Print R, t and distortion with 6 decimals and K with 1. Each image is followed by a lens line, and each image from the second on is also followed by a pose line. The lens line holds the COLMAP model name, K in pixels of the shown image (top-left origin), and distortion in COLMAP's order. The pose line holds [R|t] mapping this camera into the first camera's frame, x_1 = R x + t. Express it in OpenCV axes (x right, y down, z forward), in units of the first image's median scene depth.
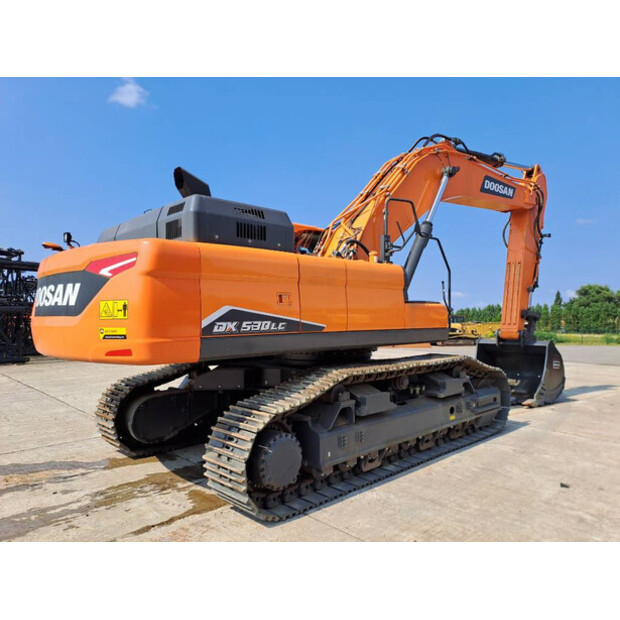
lens RADIAL K [[460.5, 0, 302.9], [0, 460.5, 311.3], [0, 0, 1]] dist [0.061381, -0.046986]
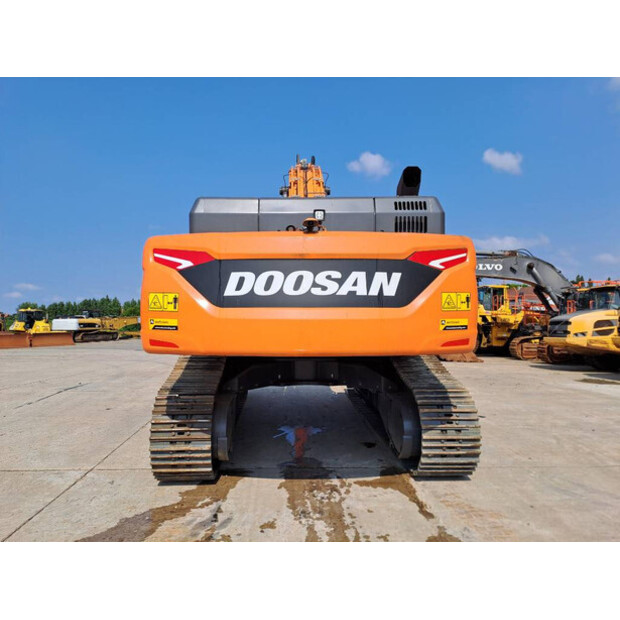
lens RADIAL K [[460.5, 0, 301.1], [0, 460.5, 308.3], [0, 0, 1]] dist [0.061381, -0.046986]
pose [[0.661413, 0.006449, 0.749994, -1.111915], [-0.010169, 0.999948, 0.000369, 0.011574], [-0.749953, -0.007871, 0.661445, 0.449544]]
